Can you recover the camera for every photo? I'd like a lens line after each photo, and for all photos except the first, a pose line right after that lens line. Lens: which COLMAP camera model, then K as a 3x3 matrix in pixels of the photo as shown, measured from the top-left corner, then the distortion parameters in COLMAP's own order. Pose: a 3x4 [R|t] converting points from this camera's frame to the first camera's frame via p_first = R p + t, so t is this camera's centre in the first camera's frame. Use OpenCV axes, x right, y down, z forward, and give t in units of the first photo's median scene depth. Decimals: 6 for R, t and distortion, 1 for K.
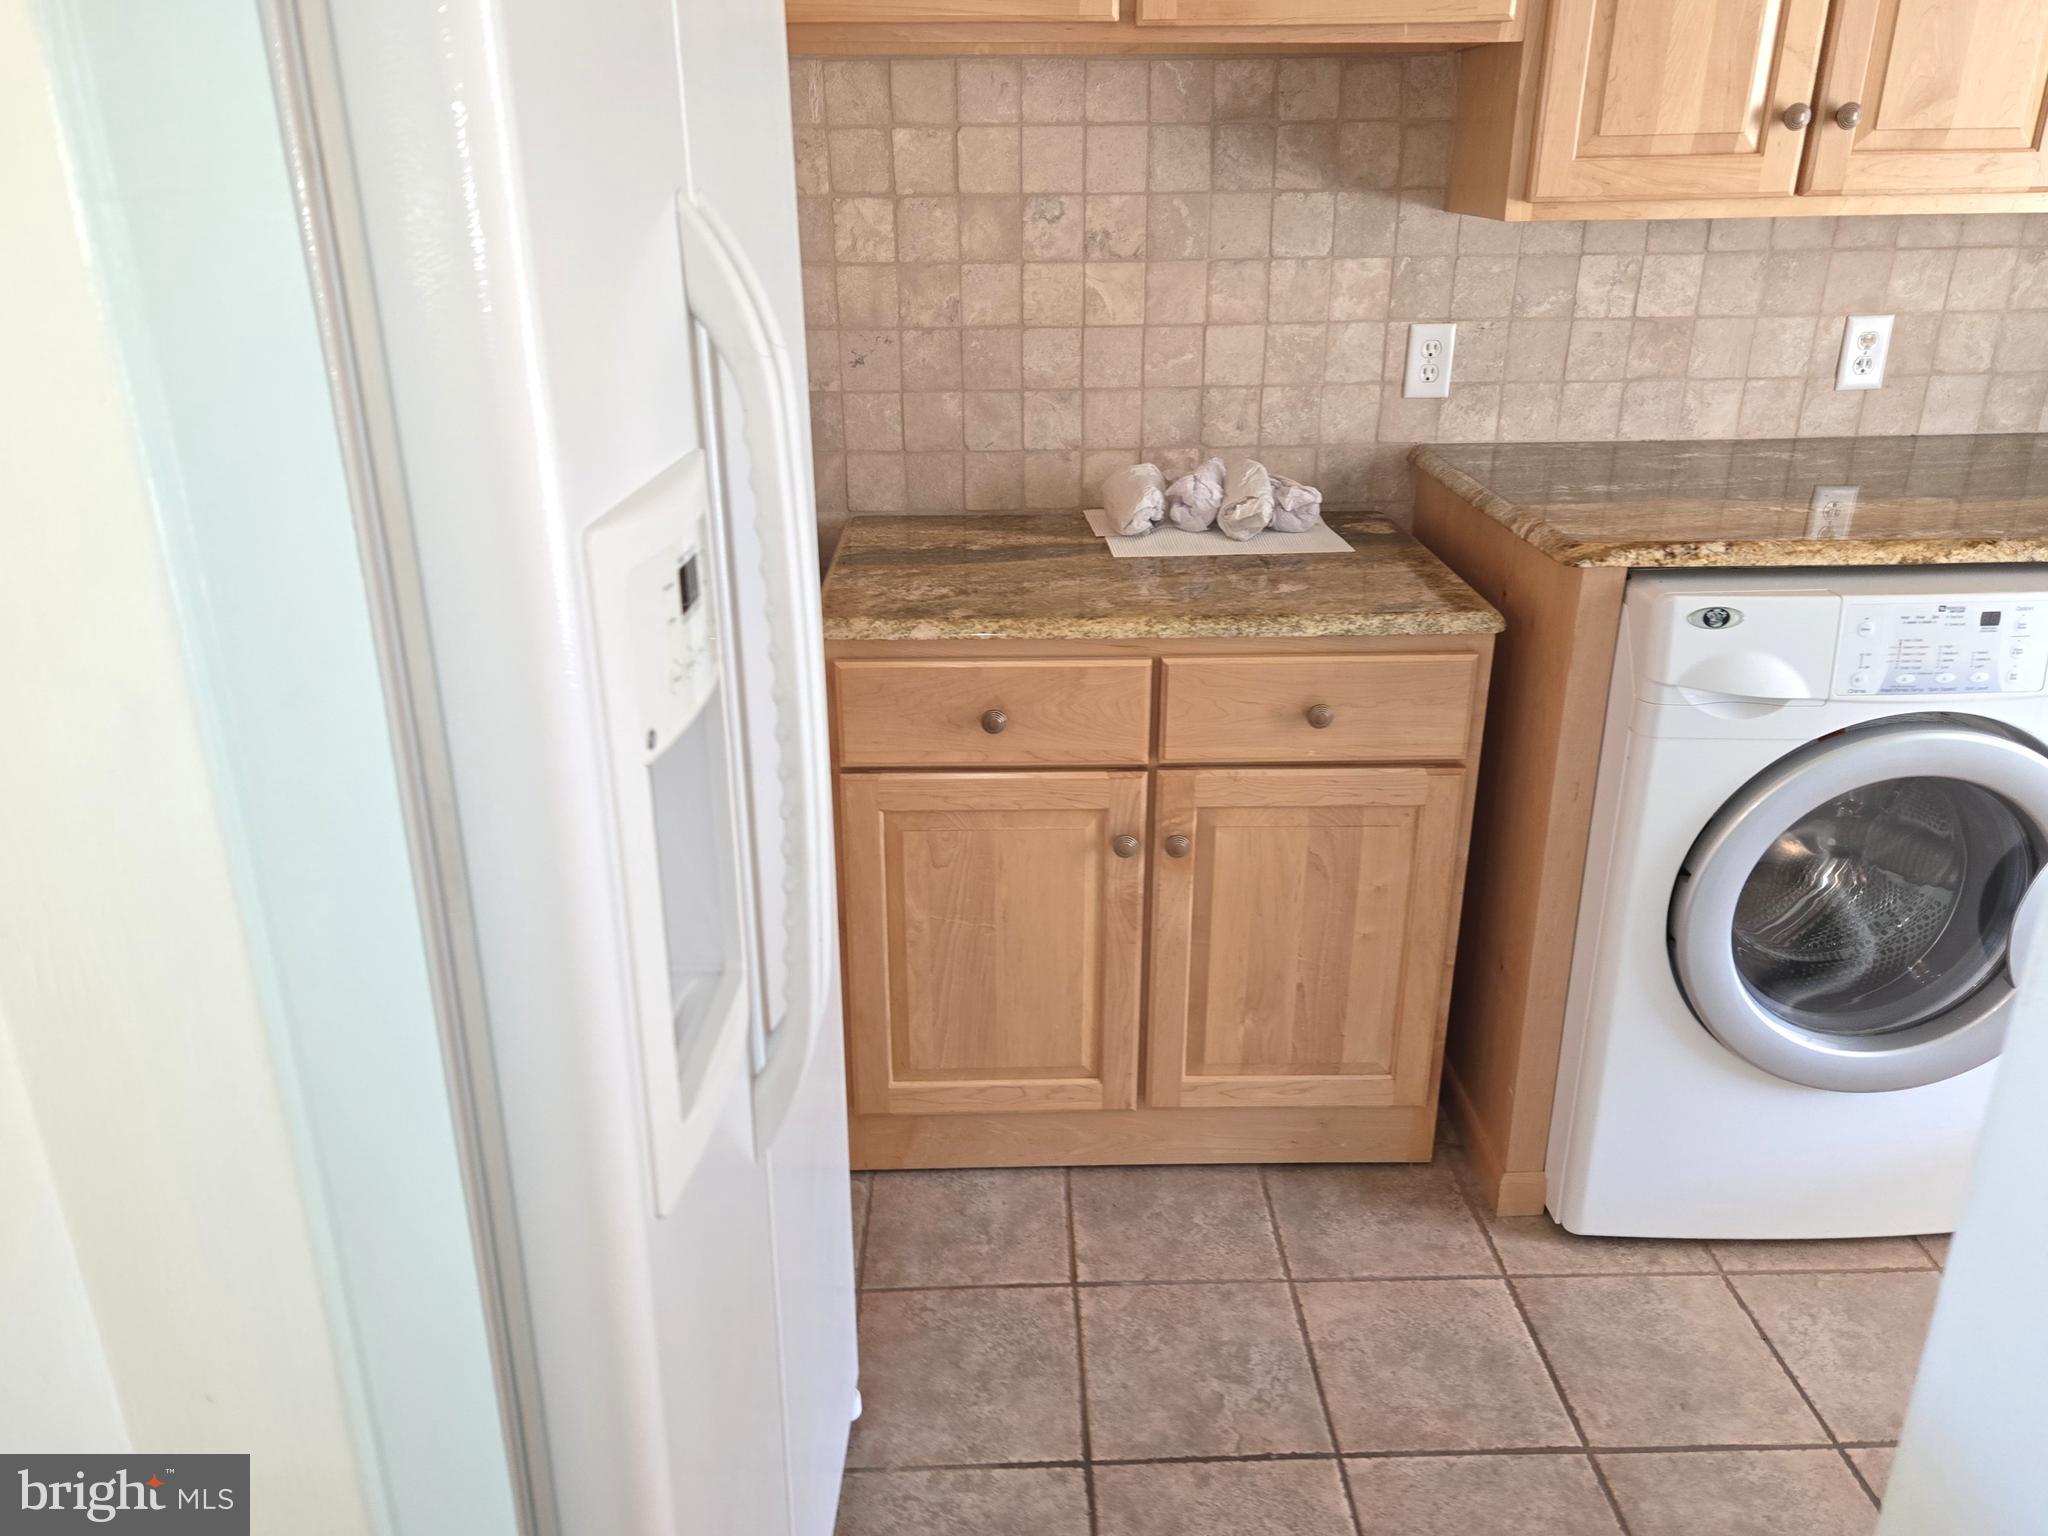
lens RADIAL K [[1535.4, 0, 1024.0], [0, 1535.4, 768.0], [0, 0, 1]] dist [0.087955, -0.071248]
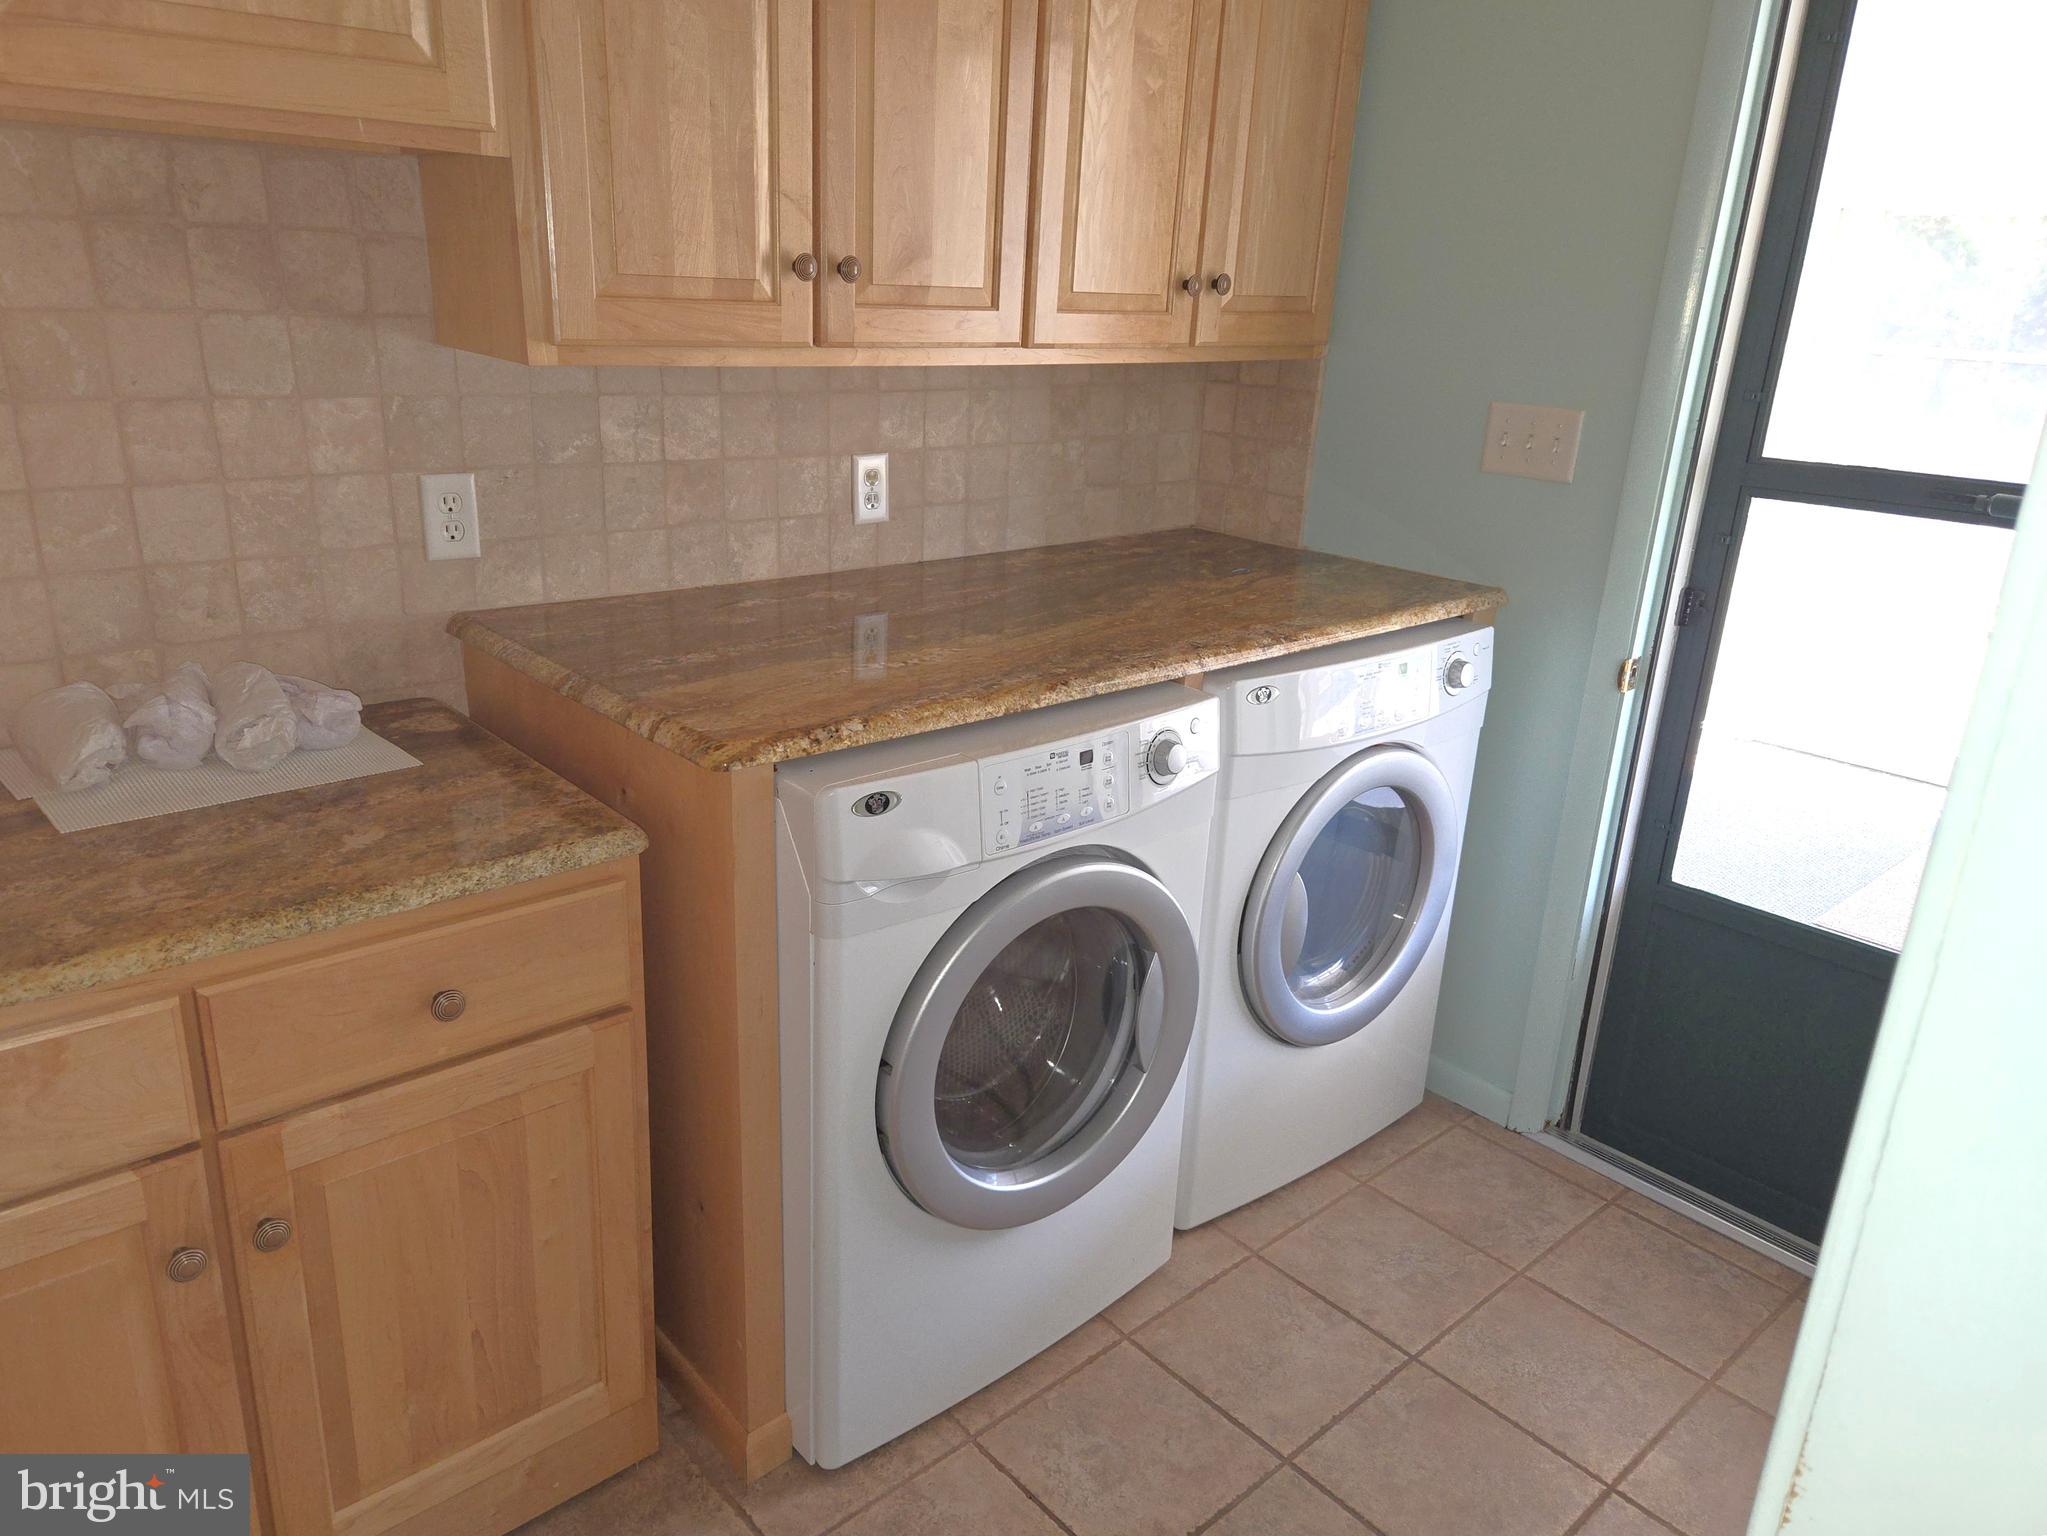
lens RADIAL K [[1401.7, 0, 1023.5], [0, 1401.7, 768.0], [0, 0, 1]] dist [0.066574, -0.053431]
pose [[0.757847, -0.178241, 0.627613, -0.010813], [0.189586, 0.980612, 0.049565, -0.115003], [-0.624280, 0.081424, 0.776946, 0.234222]]
